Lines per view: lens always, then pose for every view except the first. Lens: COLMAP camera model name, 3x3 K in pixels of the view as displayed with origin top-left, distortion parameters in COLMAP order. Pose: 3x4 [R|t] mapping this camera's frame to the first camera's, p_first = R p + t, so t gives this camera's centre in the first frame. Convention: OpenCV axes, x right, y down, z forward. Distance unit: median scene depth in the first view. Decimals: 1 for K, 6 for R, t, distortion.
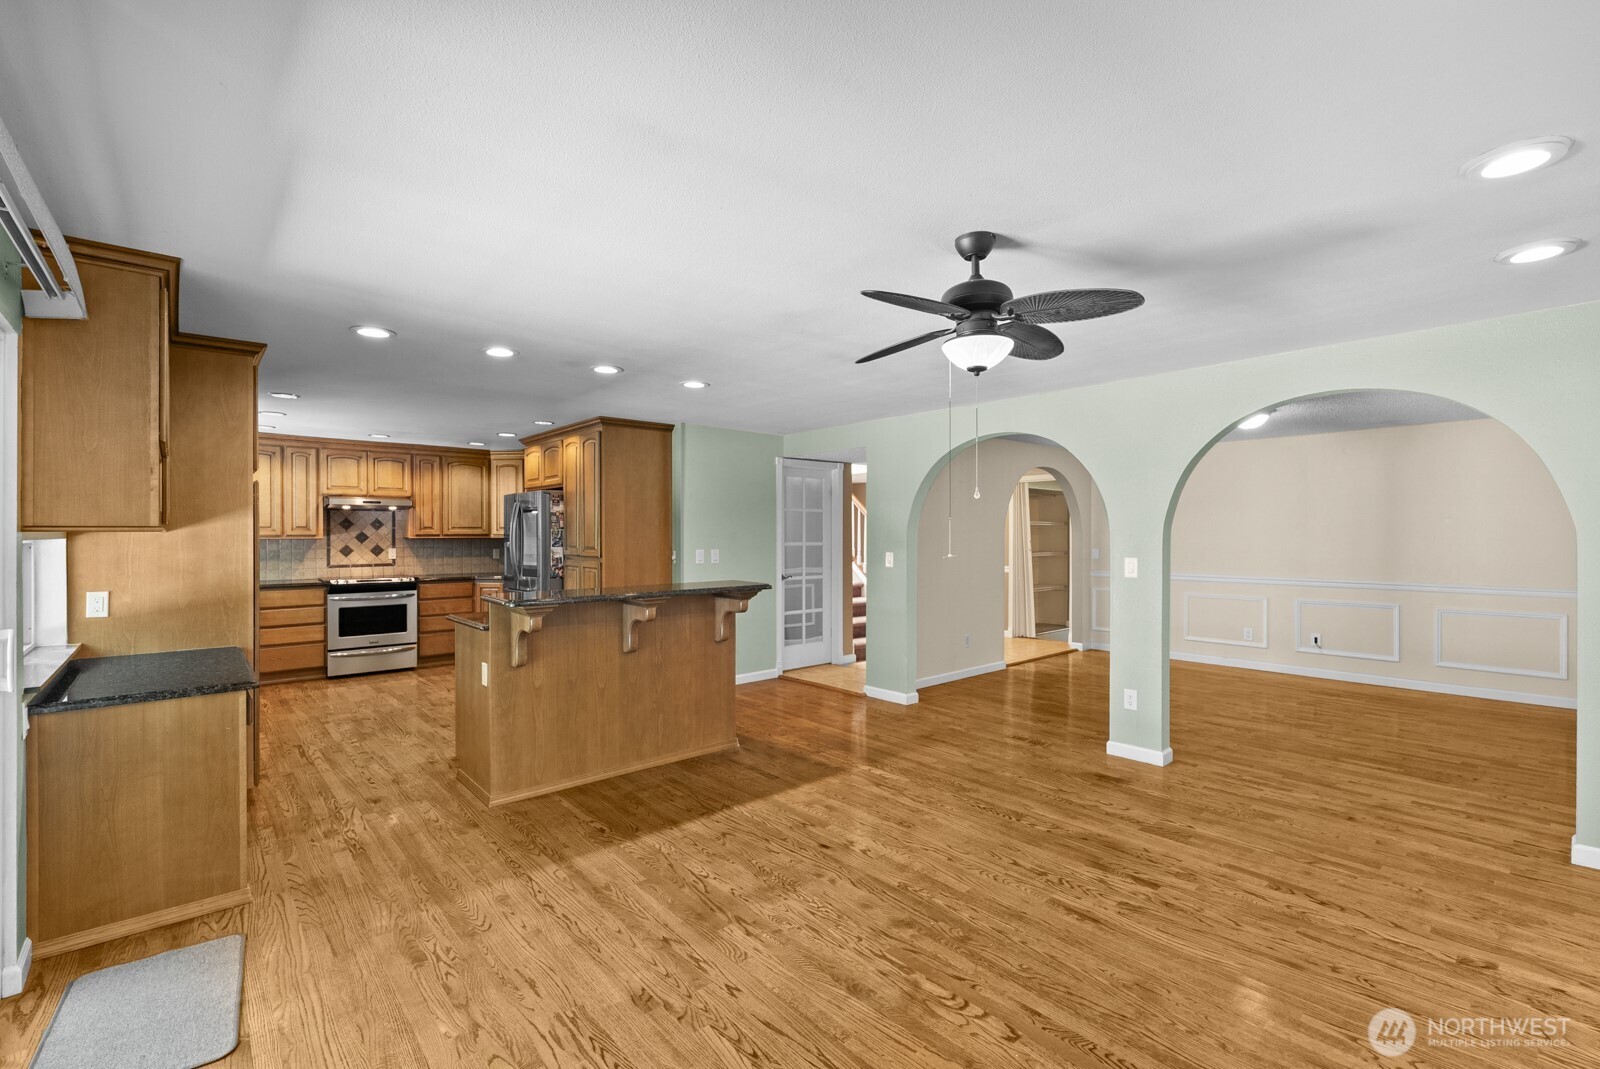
lens RADIAL K [[704.4, 0, 805.3], [0, 704.4, 535.7], [0, 0, 1]] dist [-0.002052, -0.000102]
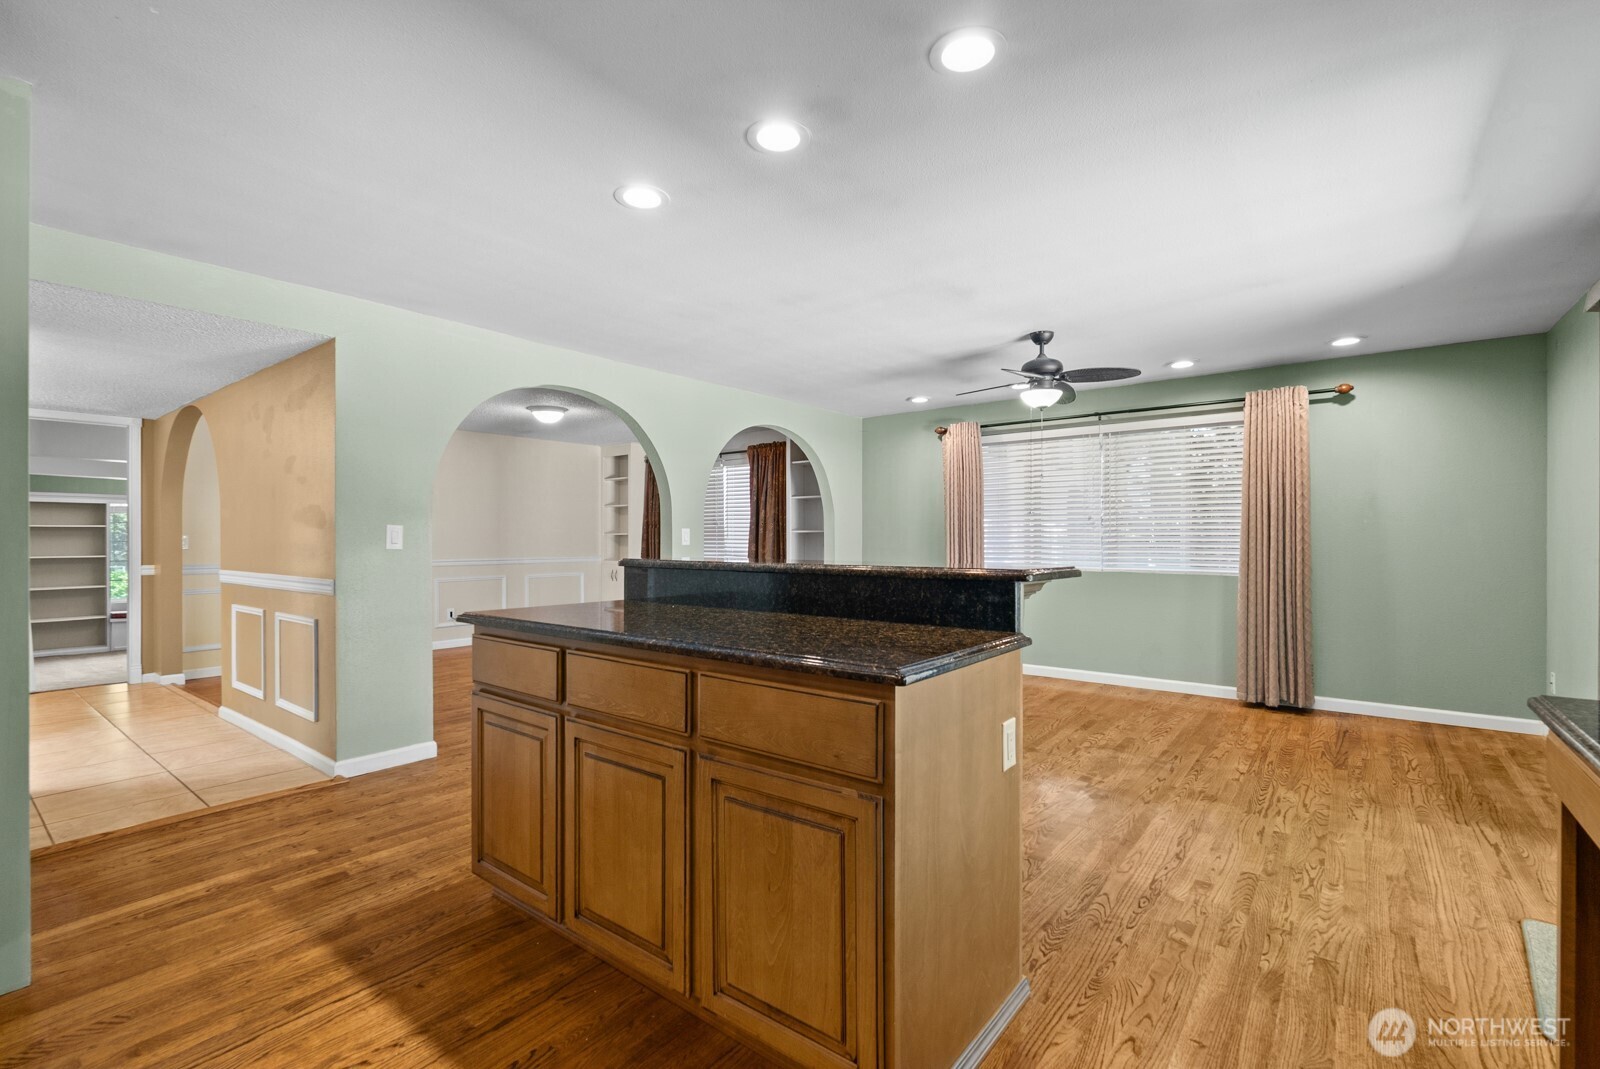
lens RADIAL K [[707.0, 0, 807.8], [0, 707.0, 540.2], [0, 0, 1]] dist [-0.000808, -0.000536]
pose [[-0.185266, -0.000467, 0.982688, -0.512823], [0.003298, 0.999994, 0.001097, 0.034558], [-0.982683, 0.003444, -0.185263, 0.699940]]
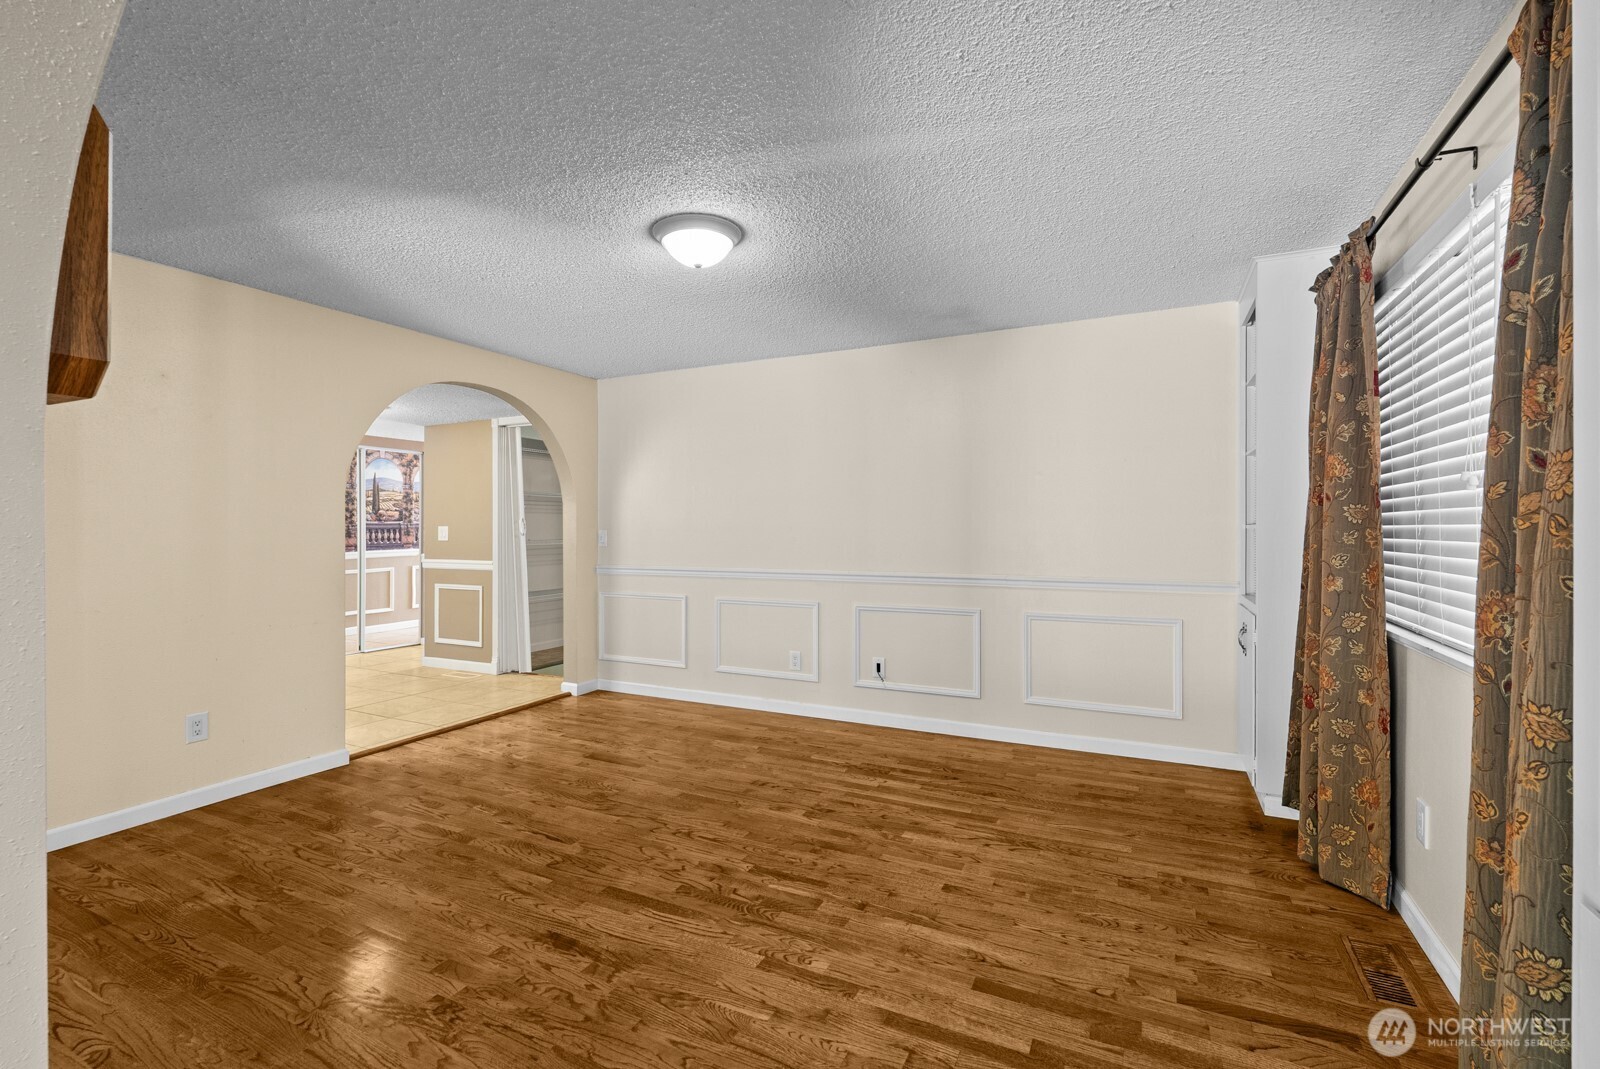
lens RADIAL K [[704.4, 0, 805.3], [0, 704.4, 535.7], [0, 0, 1]] dist [-0.002052, -0.000102]
pose [[0.926678, -0.006352, 0.375802, 0.452262], [0.002667, 0.999943, 0.010324, 0.023329], [-0.375846, -0.008565, 0.926642, 0.462036]]
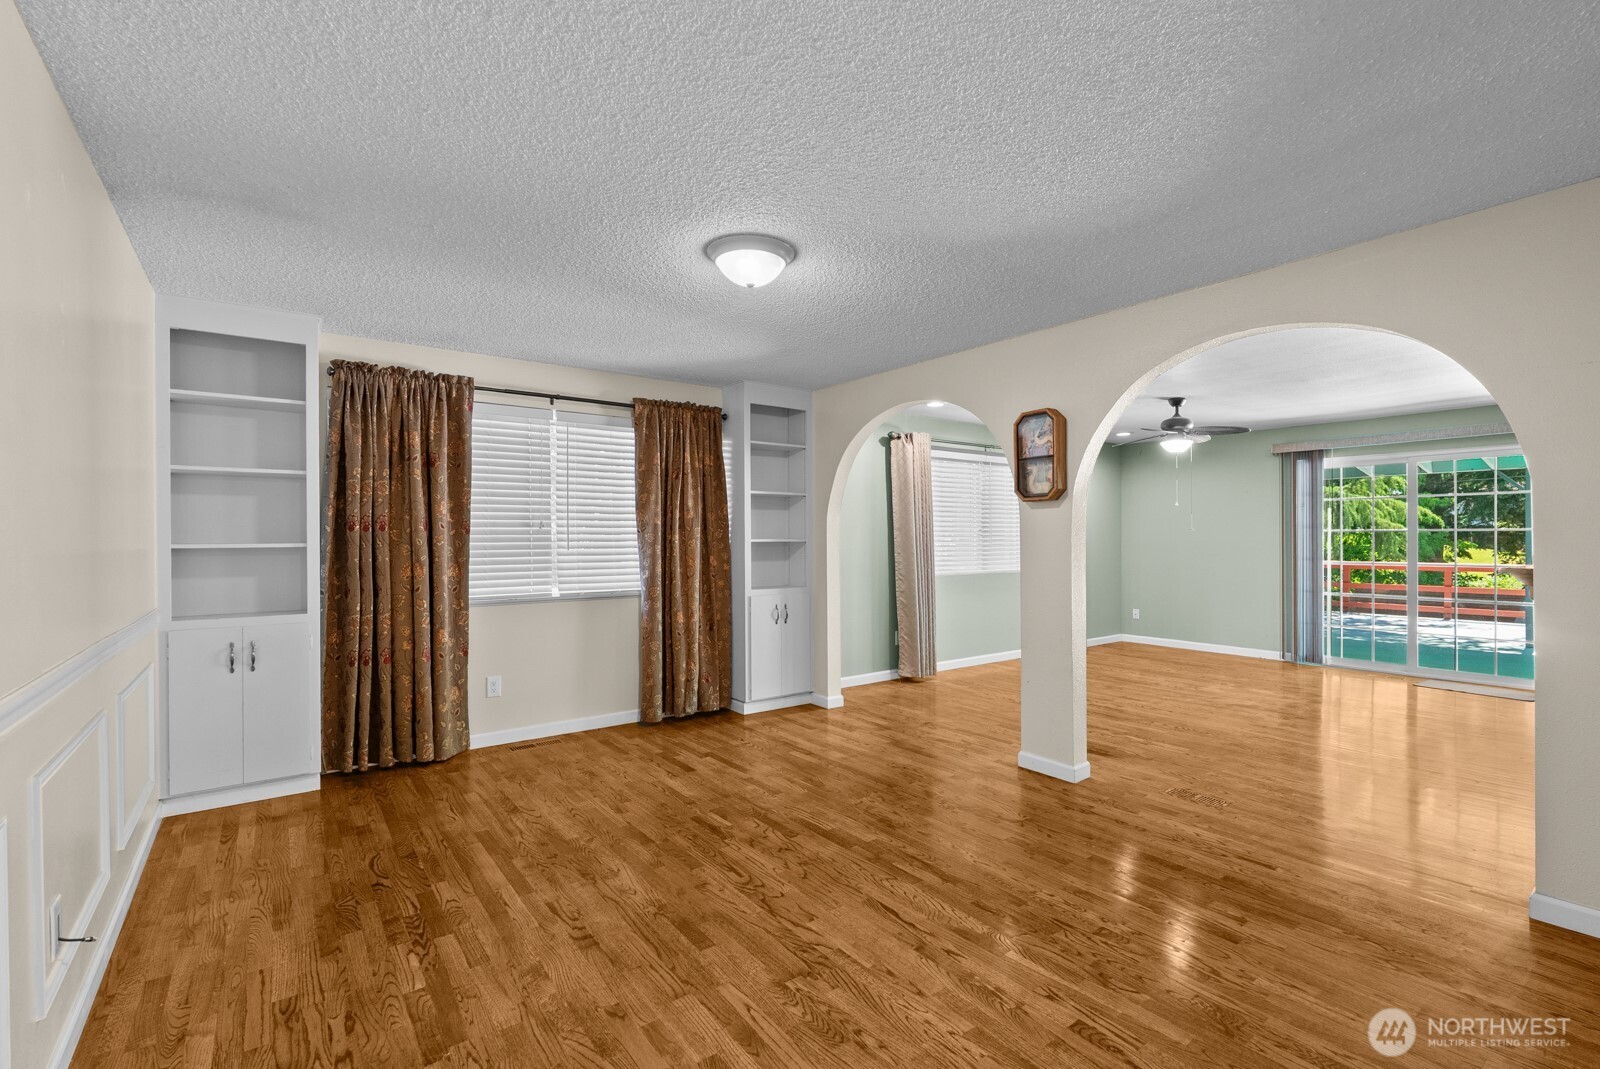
lens RADIAL K [[714.9, 0, 807.7], [0, 714.9, 535.8], [0, 0, 1]] dist [-0.002218, 0.000126]
pose [[-0.996816, 0.005610, 0.079541, 0.482940], [0.005349, 0.999980, -0.003497, 0.019653], [-0.079559, -0.003060, -0.996825, 1.305145]]
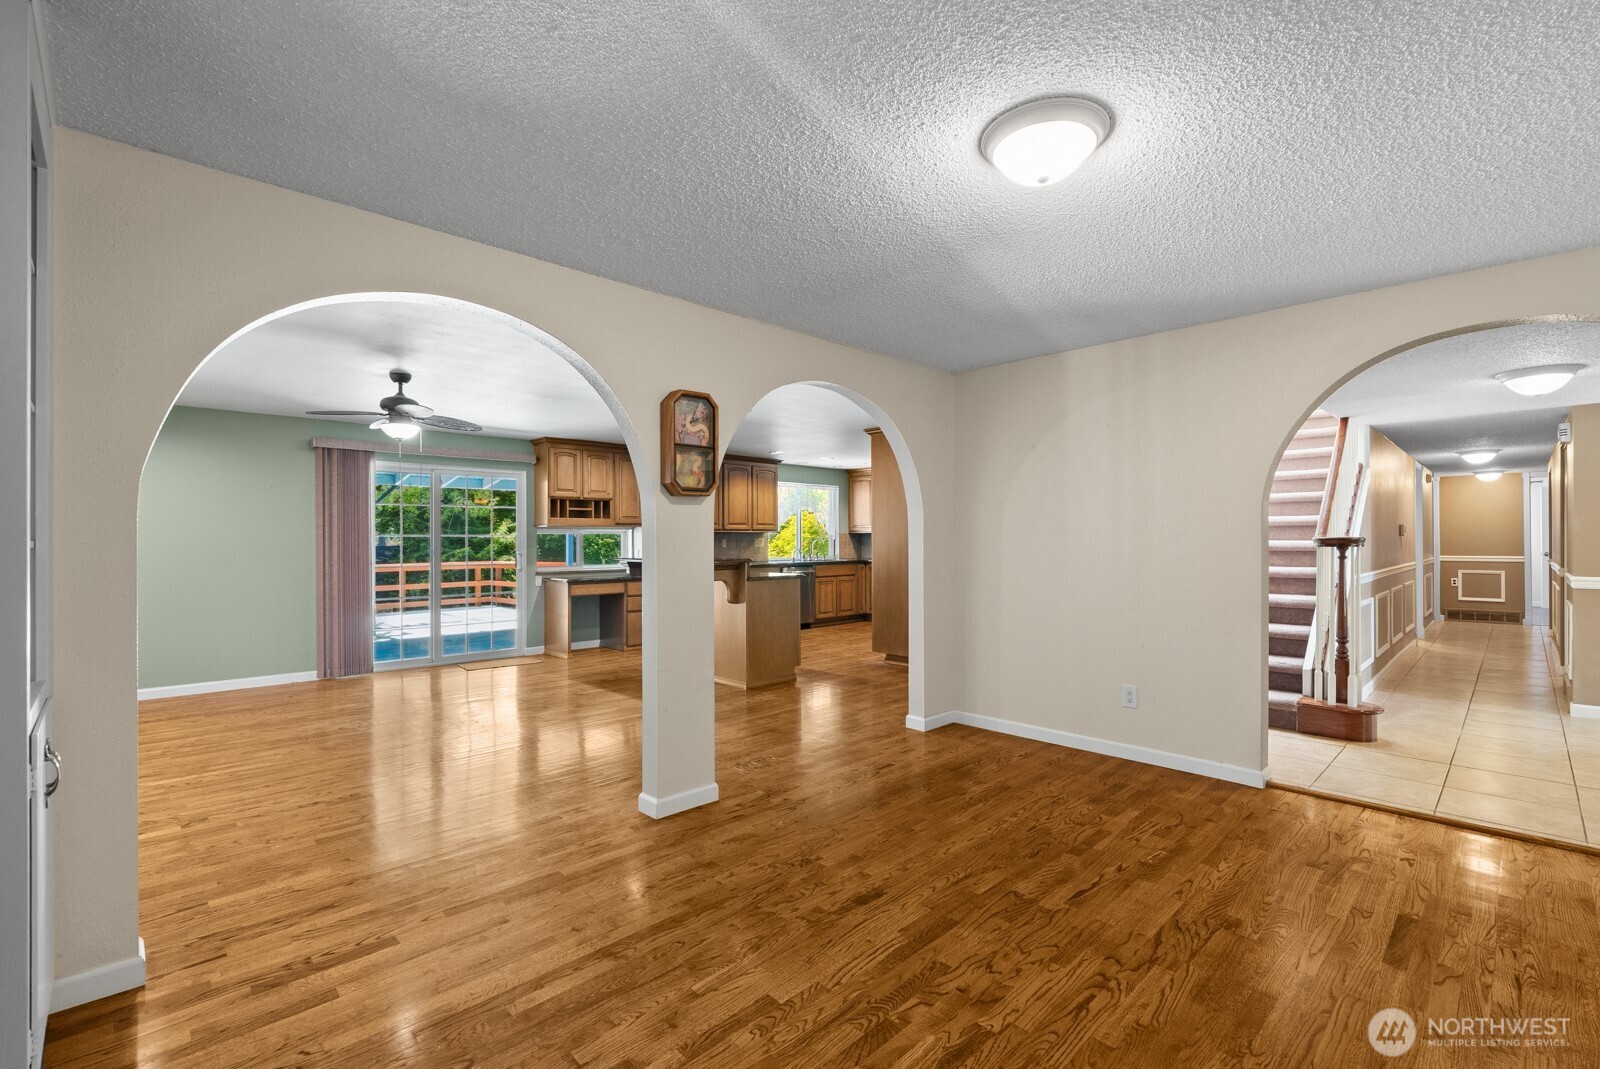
lens RADIAL K [[704.4, 0, 805.3], [0, 704.4, 535.7], [0, 0, 1]] dist [-0.002052, -0.000102]
pose [[0.047821, -0.005337, -0.998842, 0.849988], [0.003032, 0.999982, -0.005198, 0.021365], [0.998851, -0.002780, 0.047837, 0.757316]]
